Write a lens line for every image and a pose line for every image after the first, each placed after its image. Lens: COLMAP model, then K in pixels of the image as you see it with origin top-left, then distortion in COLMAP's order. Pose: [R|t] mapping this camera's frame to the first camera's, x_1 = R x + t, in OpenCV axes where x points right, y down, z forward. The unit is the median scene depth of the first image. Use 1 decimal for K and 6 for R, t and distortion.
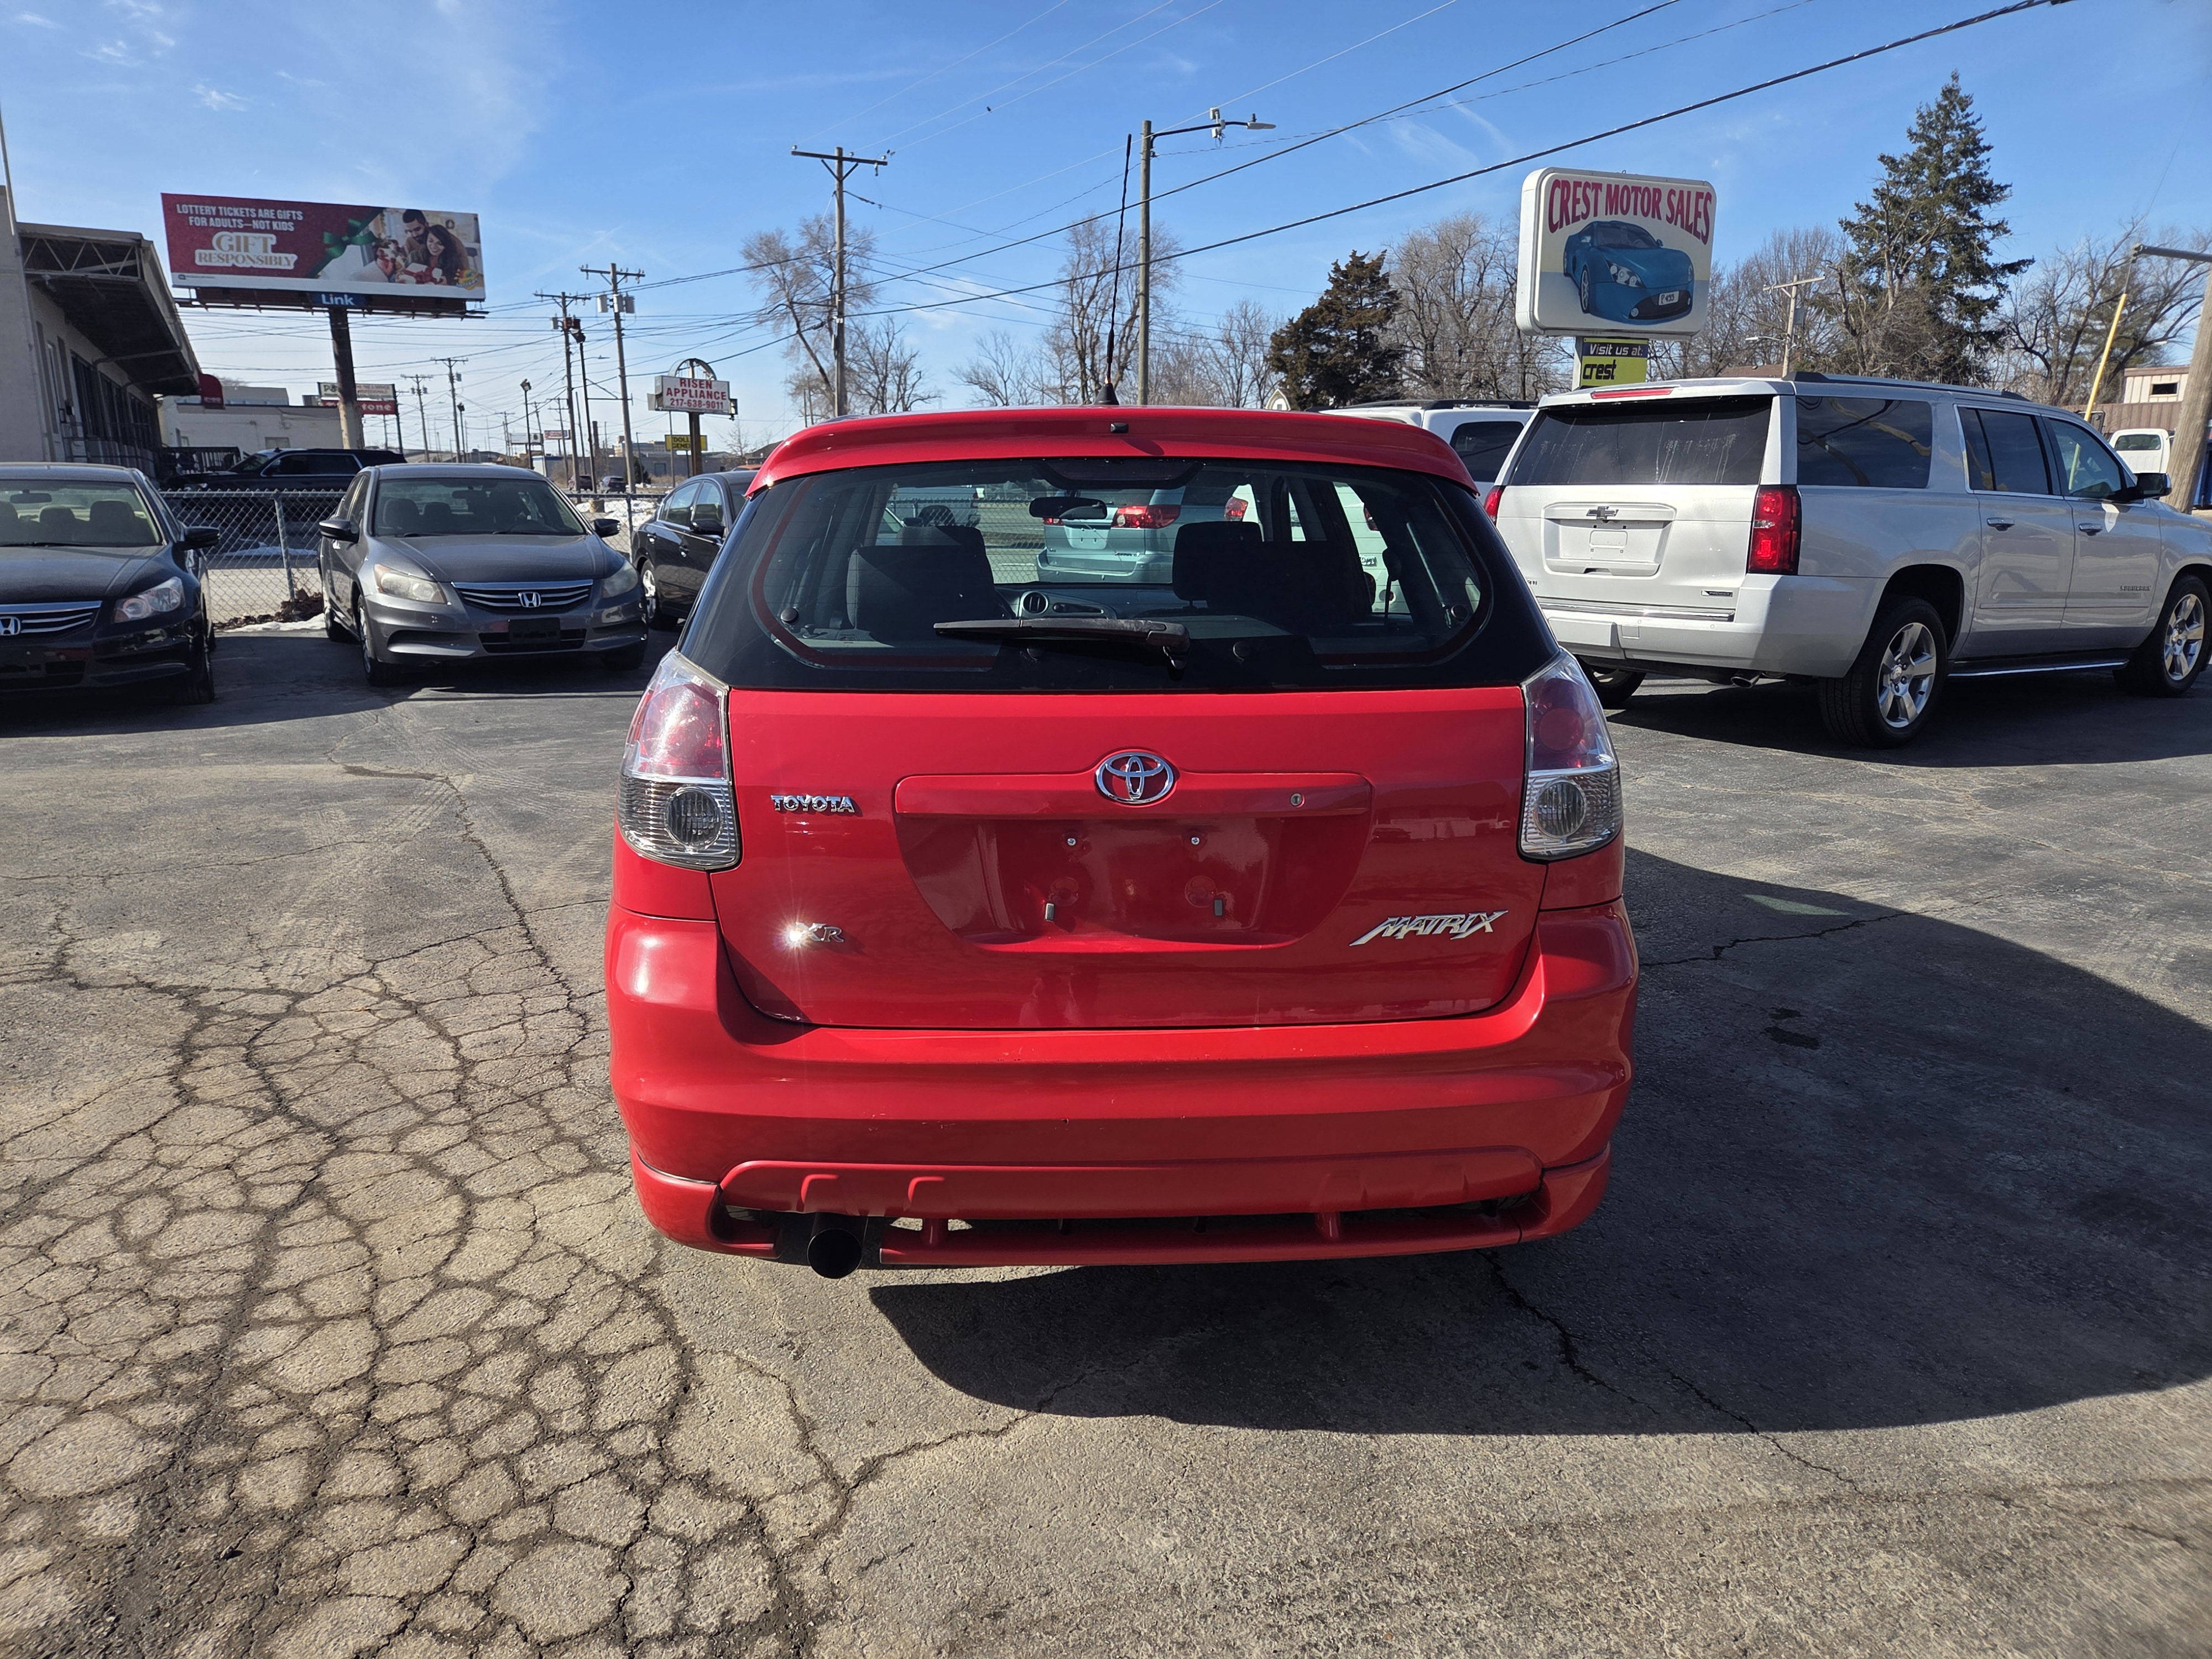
lens RADIAL K [[1432.8, 0, 1080.7], [0, 1432.8, 807.5], [0, 0, 1]] dist [0.064178, -0.053504]
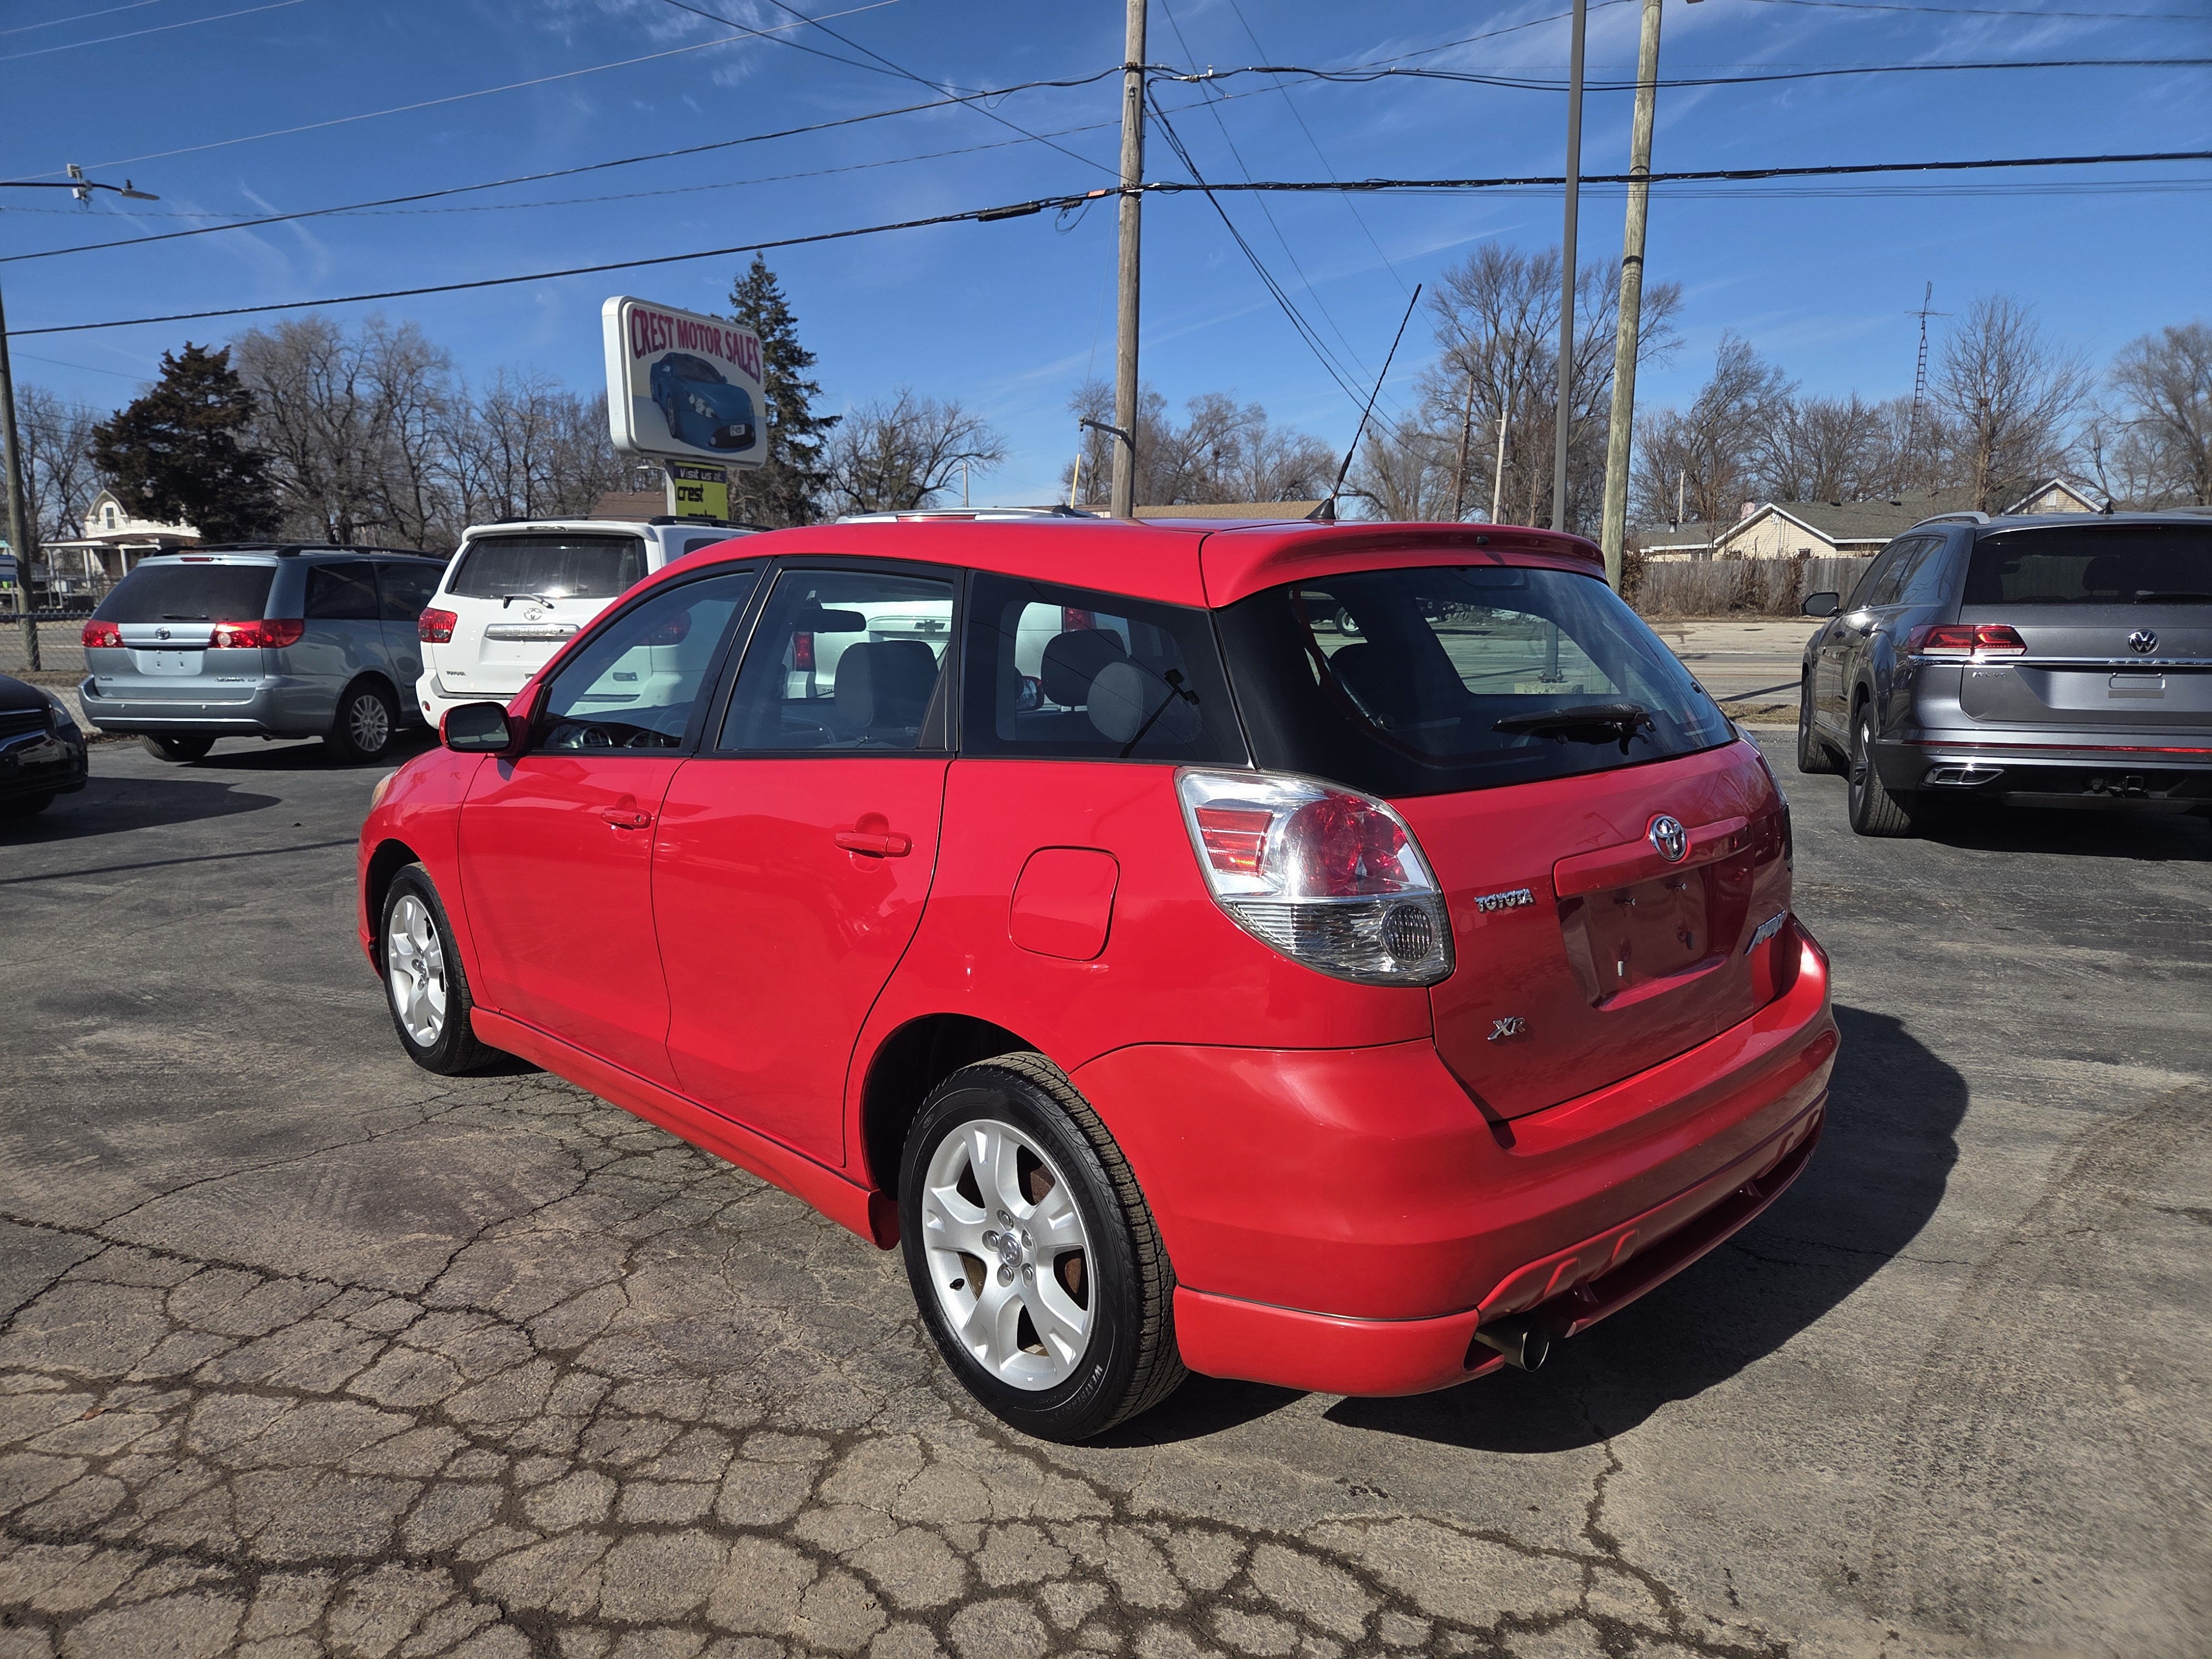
lens RADIAL K [[1448.4, 0, 1070.5], [0, 1448.4, 808.8], [0, 0, 1]] dist [0.058985, -0.047758]
pose [[0.763036, -0.099486, 0.638654, -0.492065], [0.149350, 0.988482, -0.024456, -0.038485], [-0.628865, 0.114044, 0.769105, 0.180547]]
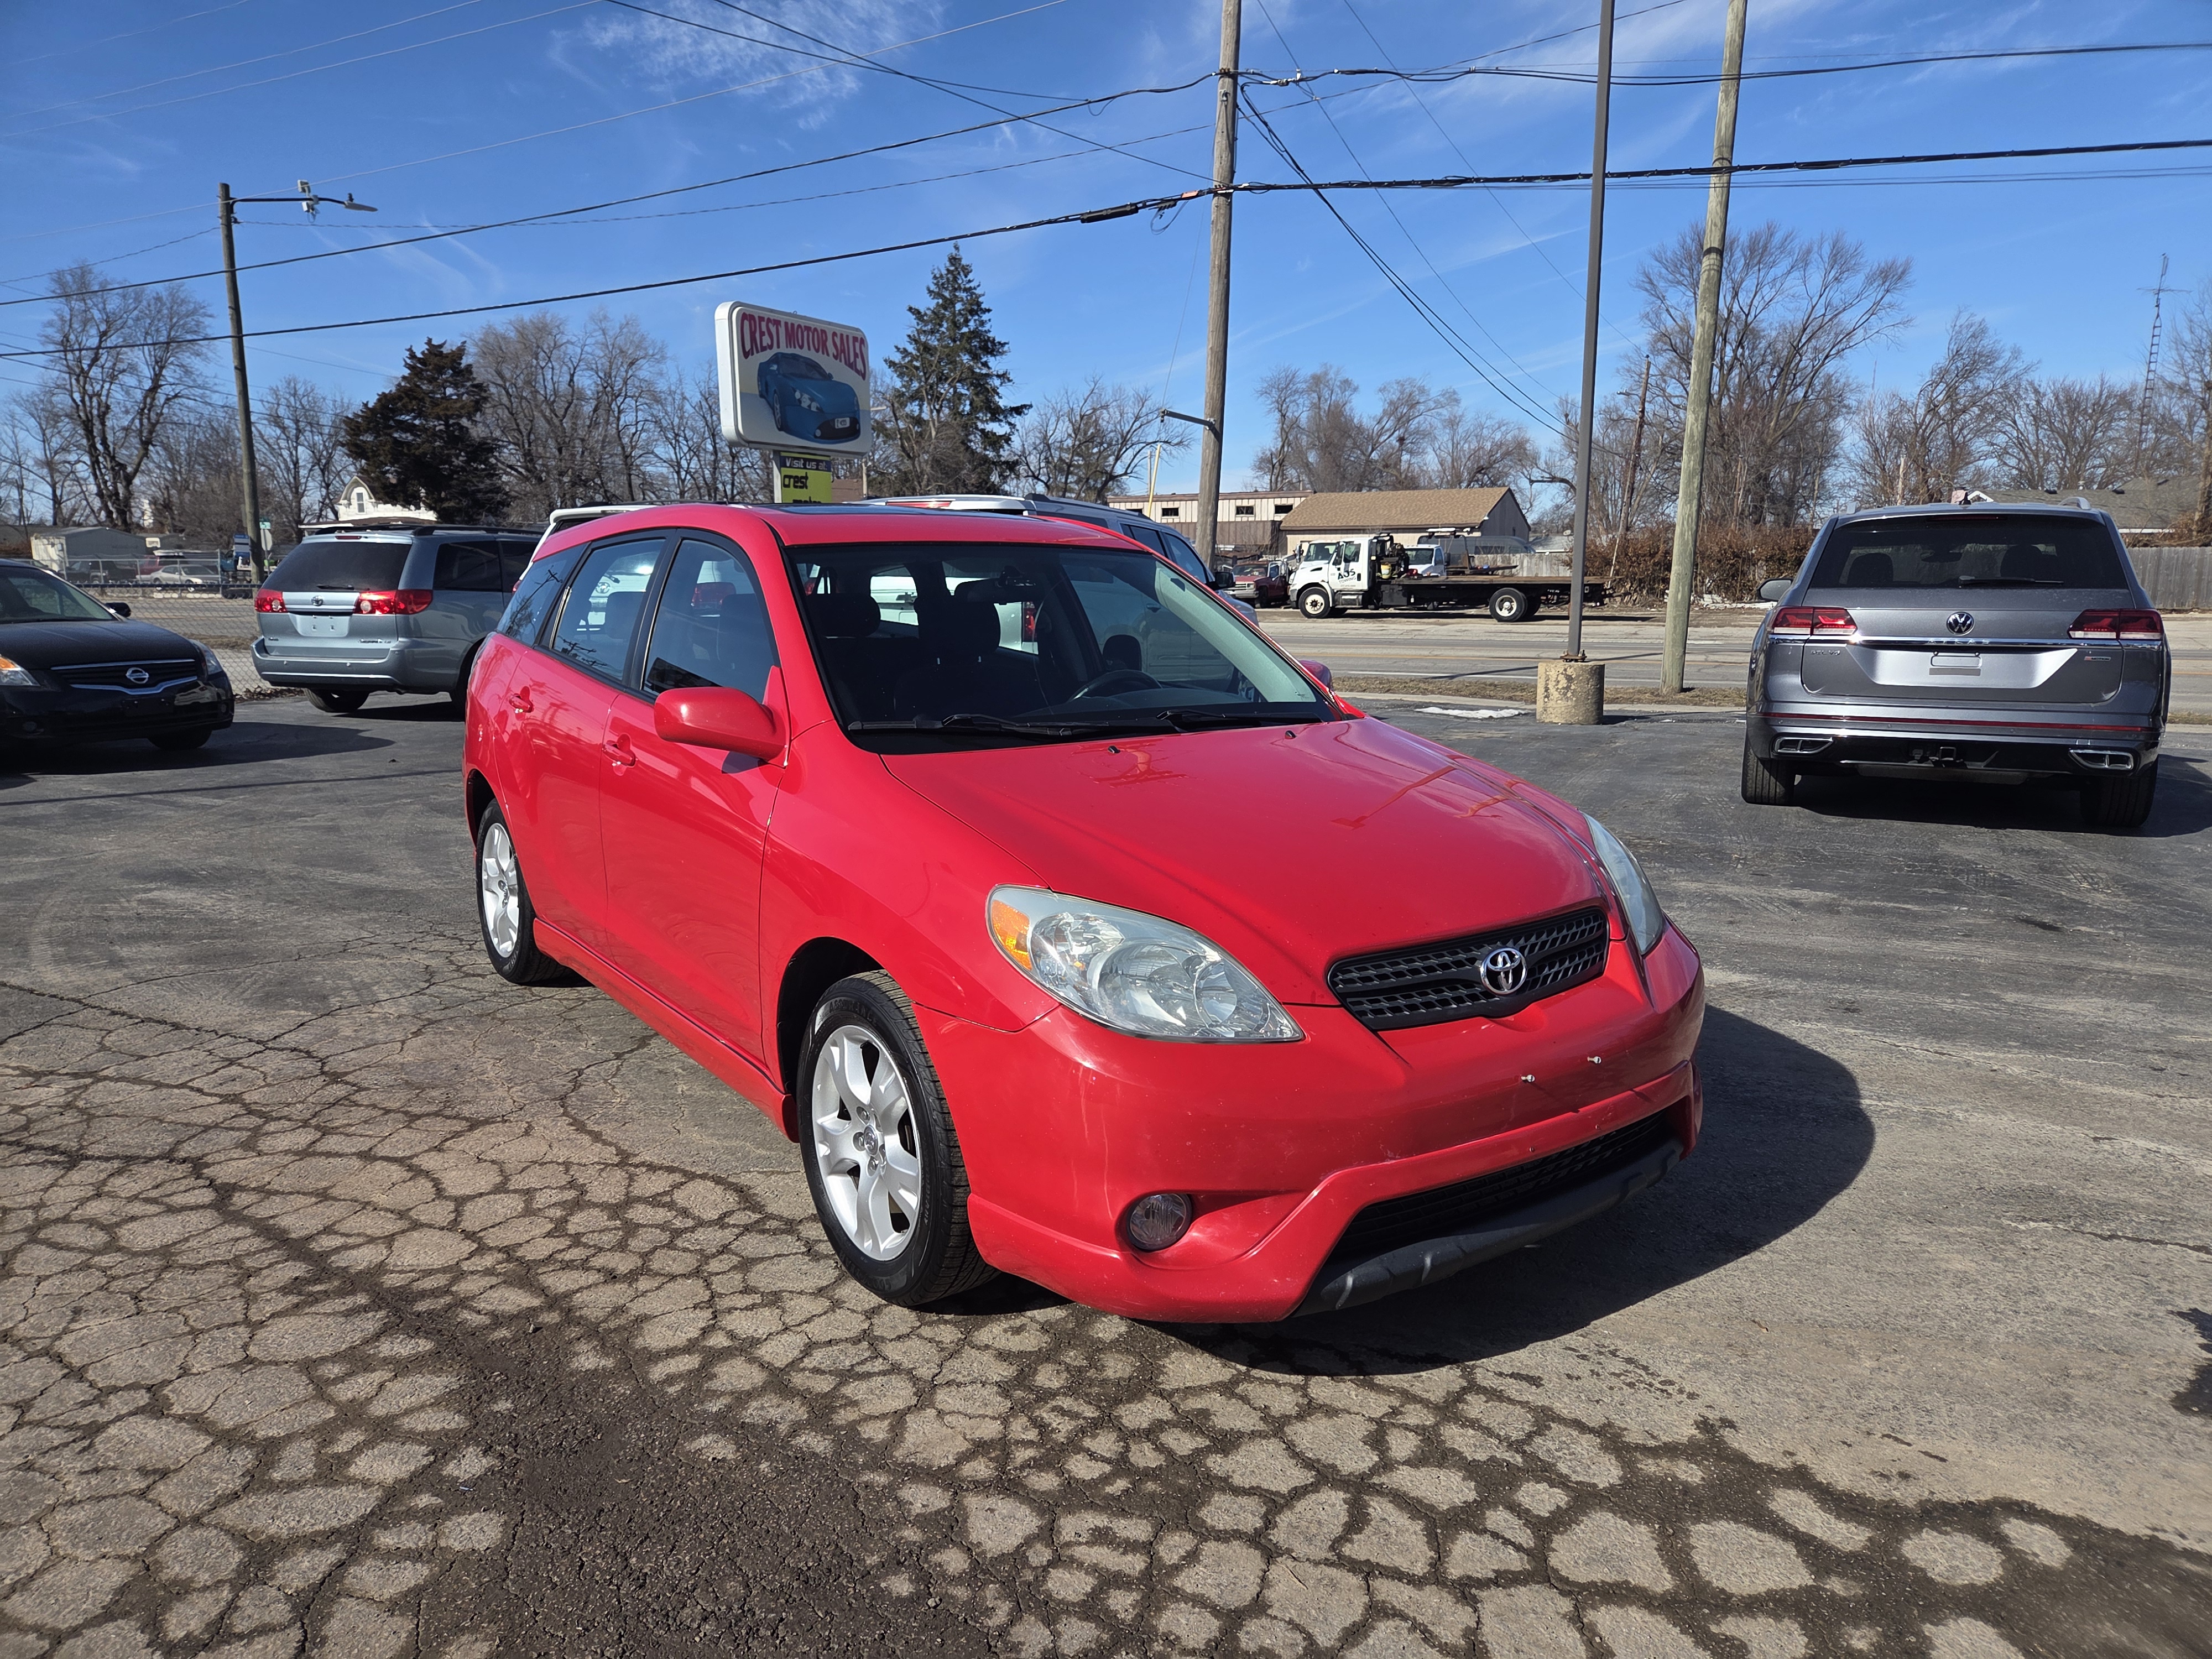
lens RADIAL K [[1432.8, 0, 1080.7], [0, 1432.8, 807.5], [0, 0, 1]] dist [0.064178, -0.053504]
pose [[0.833247, -0.083591, 0.546545, -0.377966], [0.119170, 0.992424, -0.029896, 0.059371], [-0.539905, 0.090043, 0.836896, -0.191799]]
